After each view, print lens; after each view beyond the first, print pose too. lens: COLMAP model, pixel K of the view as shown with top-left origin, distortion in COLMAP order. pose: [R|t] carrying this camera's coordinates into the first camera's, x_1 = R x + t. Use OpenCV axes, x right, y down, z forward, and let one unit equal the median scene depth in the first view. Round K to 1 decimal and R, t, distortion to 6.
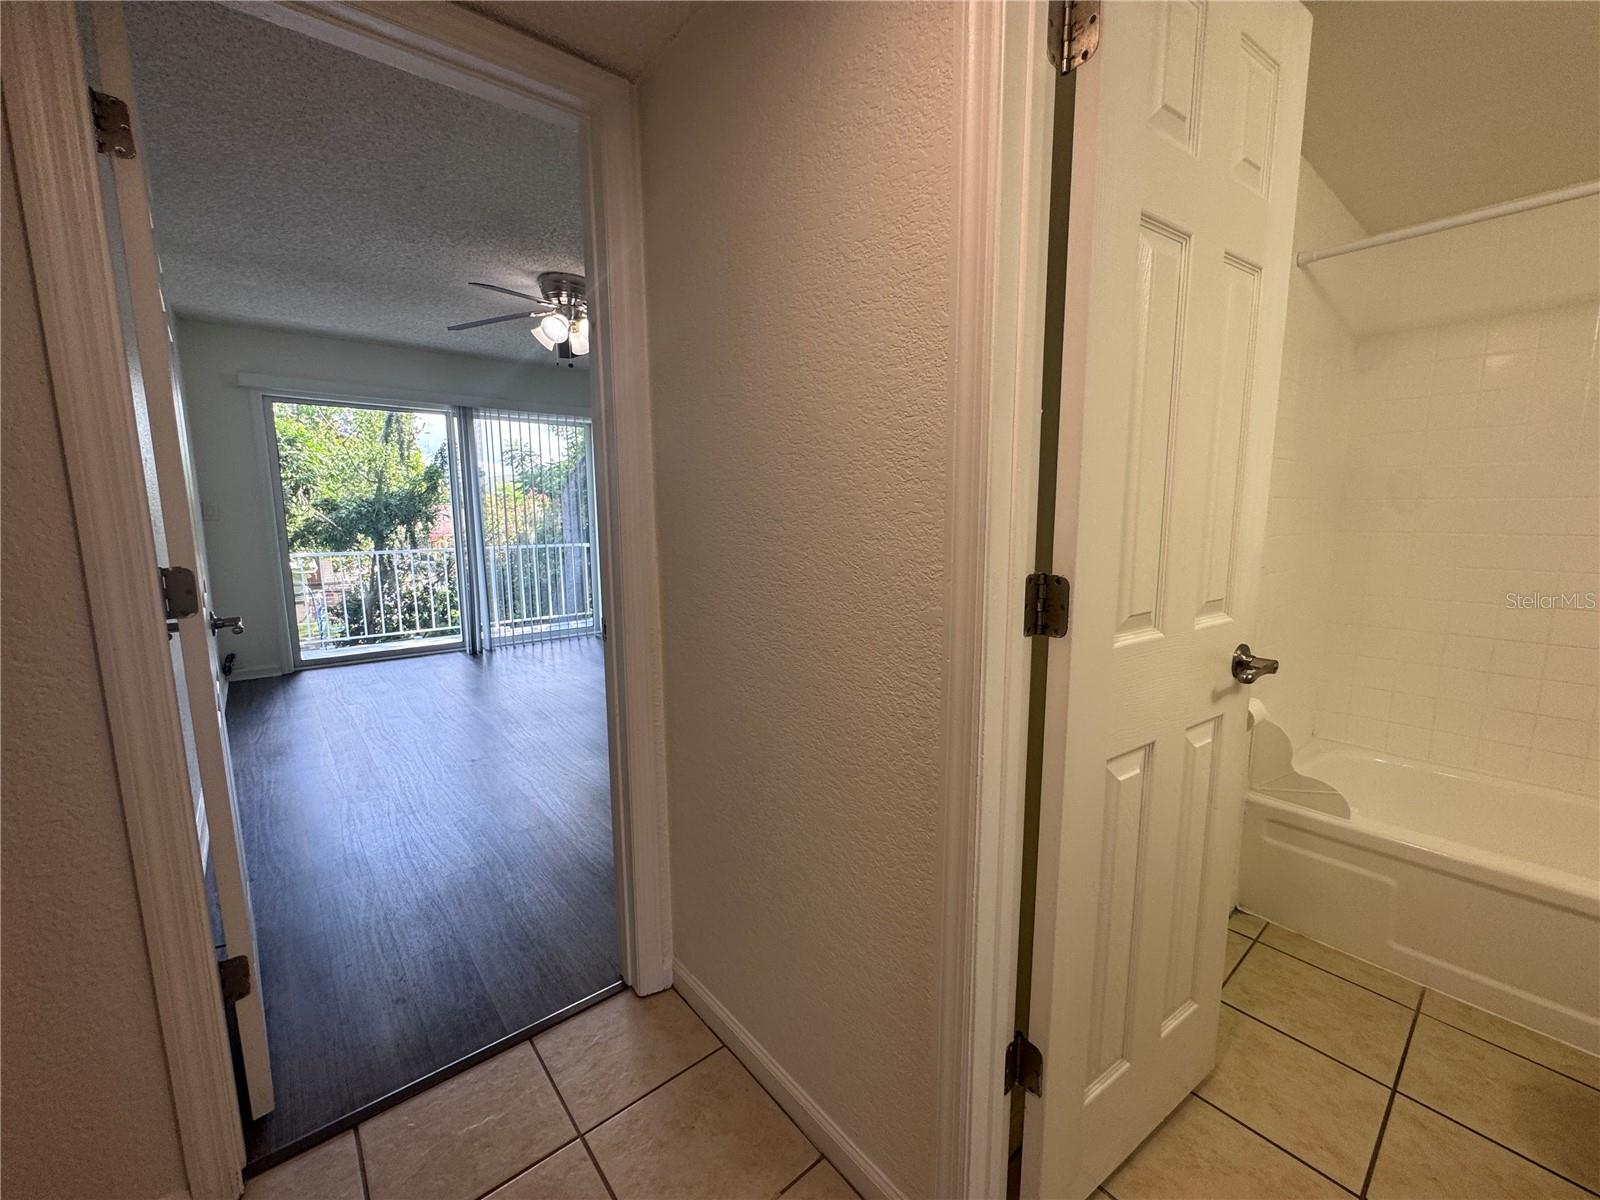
lens RADIAL K [[650.0, 0, 803.4], [0, 650.0, 602.6], [0, 0, 1]] dist [0.000349, 0.000195]
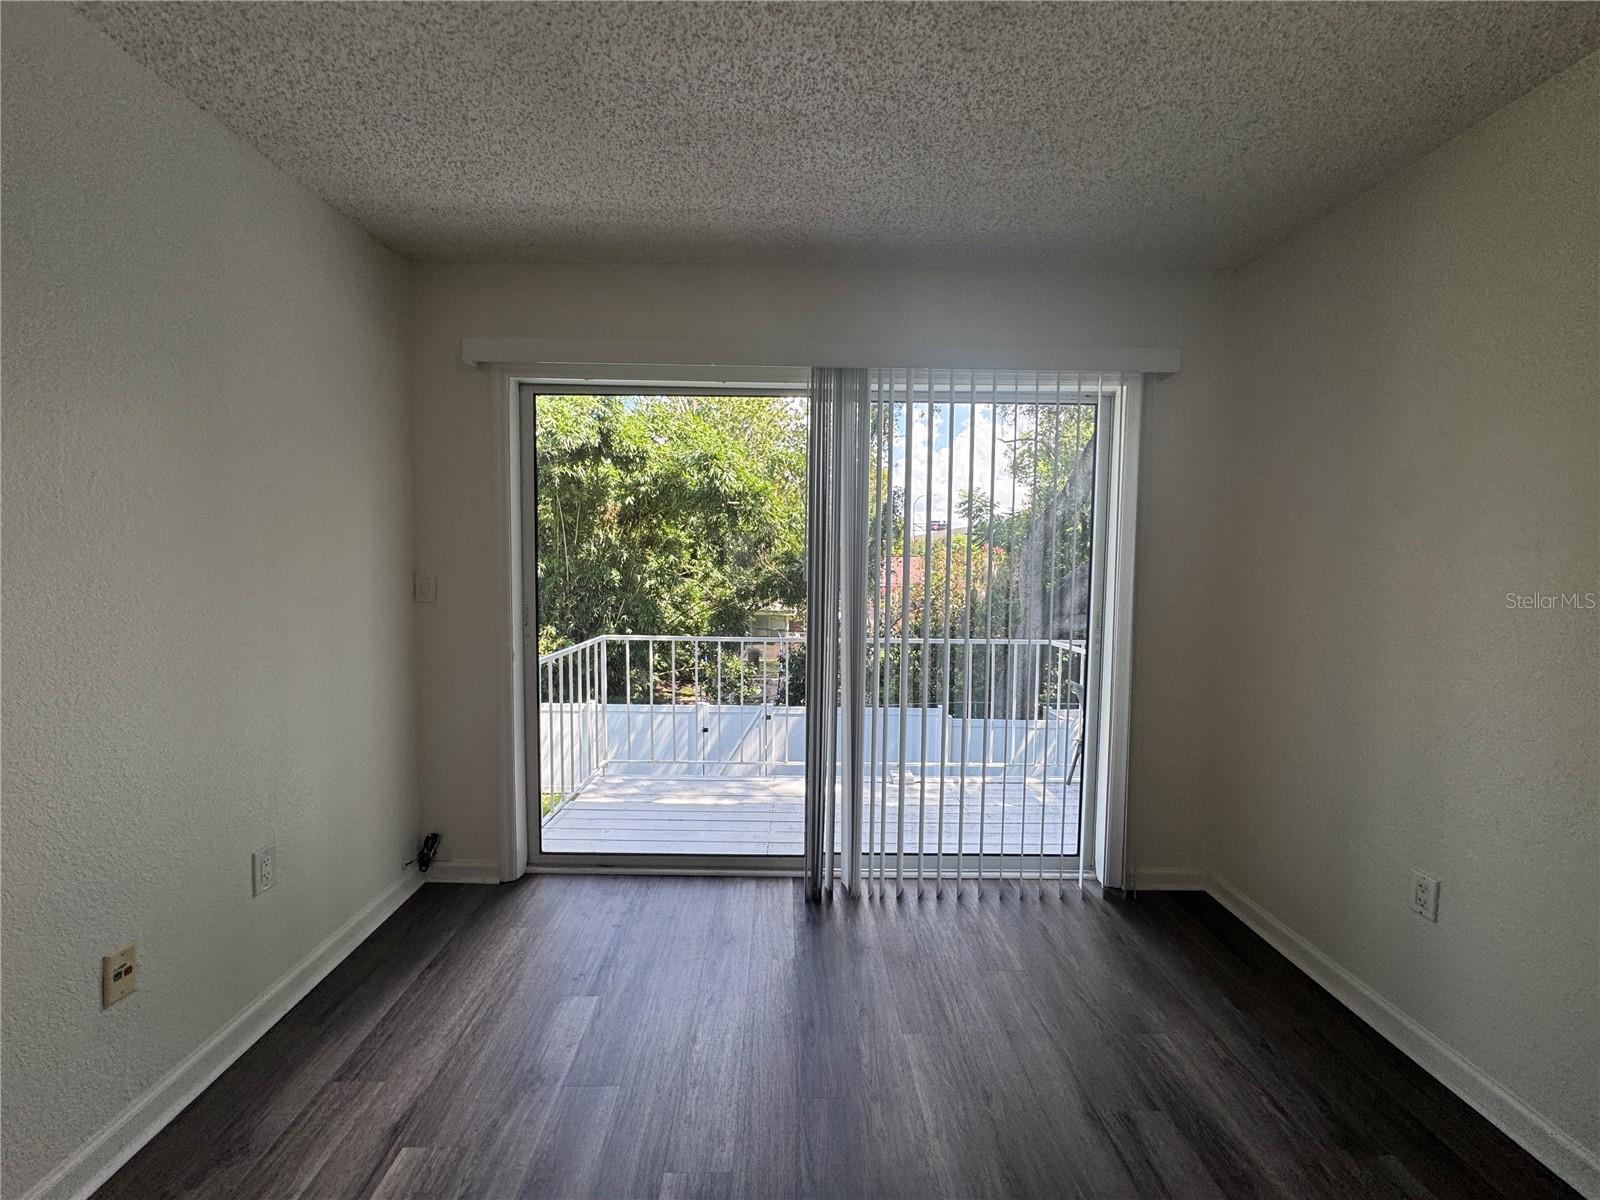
lens RADIAL K [[642.7, 0, 798.7], [0, 642.7, 599.1], [0, 0, 1]] dist [-0.005684, 0.000497]
pose [[0.777831, 0.053957, -0.626153, -0.258757], [-0.105253, 0.993420, -0.045144, -0.120672], [0.619597, 0.101019, 0.778392, 0.662312]]
